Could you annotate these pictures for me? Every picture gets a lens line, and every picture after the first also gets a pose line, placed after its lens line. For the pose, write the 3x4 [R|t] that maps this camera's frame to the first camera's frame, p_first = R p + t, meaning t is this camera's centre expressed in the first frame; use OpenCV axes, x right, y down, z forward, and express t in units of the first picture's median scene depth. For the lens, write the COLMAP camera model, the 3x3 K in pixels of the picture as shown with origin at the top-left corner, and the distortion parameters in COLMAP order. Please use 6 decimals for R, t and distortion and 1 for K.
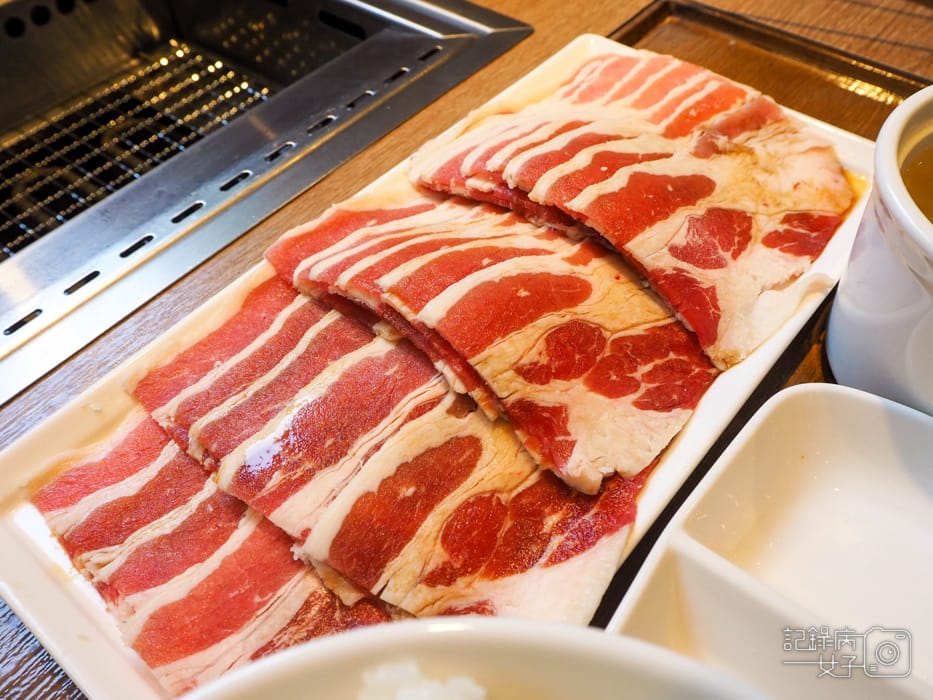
lens RADIAL K [[830.8, 0, 466.5], [0, 830.8, 350.0], [0, 0, 1]] dist [-0.008421, 0.005689]
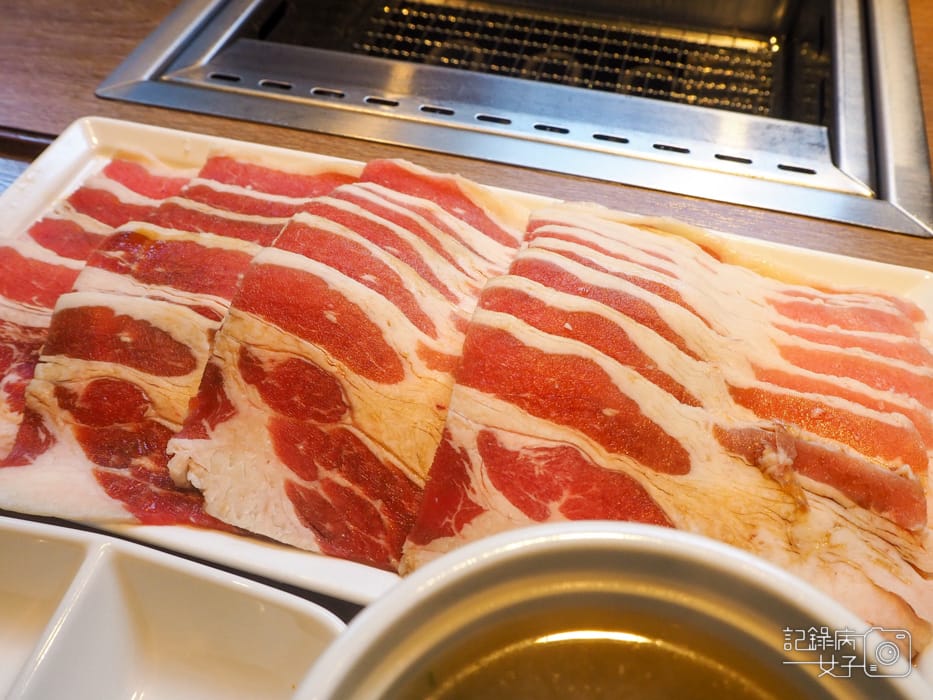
lens RADIAL K [[830.8, 0, 466.5], [0, 830.8, 350.0], [0, 0, 1]] dist [-0.008421, 0.005689]
pose [[0.397485, 0.718073, -0.571294, 0.691388], [-0.702444, 0.638699, 0.314062, -0.445674], [0.590405, 0.276467, 0.758280, 0.396614]]
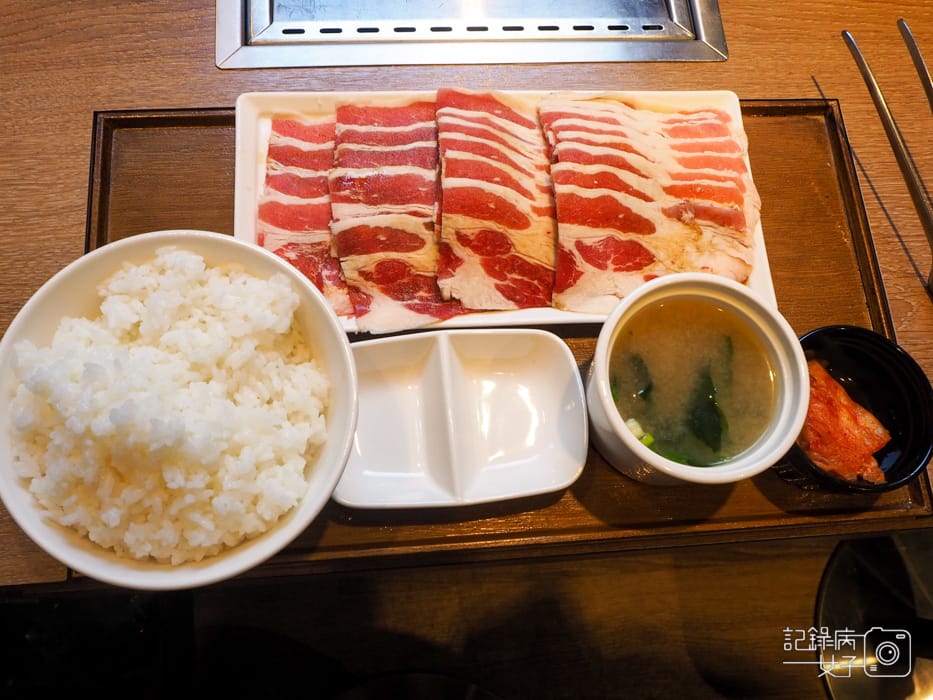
lens RADIAL K [[830.8, 0, 466.5], [0, 830.8, 350.0], [0, 0, 1]] dist [-0.008421, 0.005689]
pose [[0.686123, 0.714455, -0.137073, 0.545399], [-0.617095, 0.671369, 0.410436, -0.613738], [0.385265, -0.197022, 0.901528, -0.873615]]
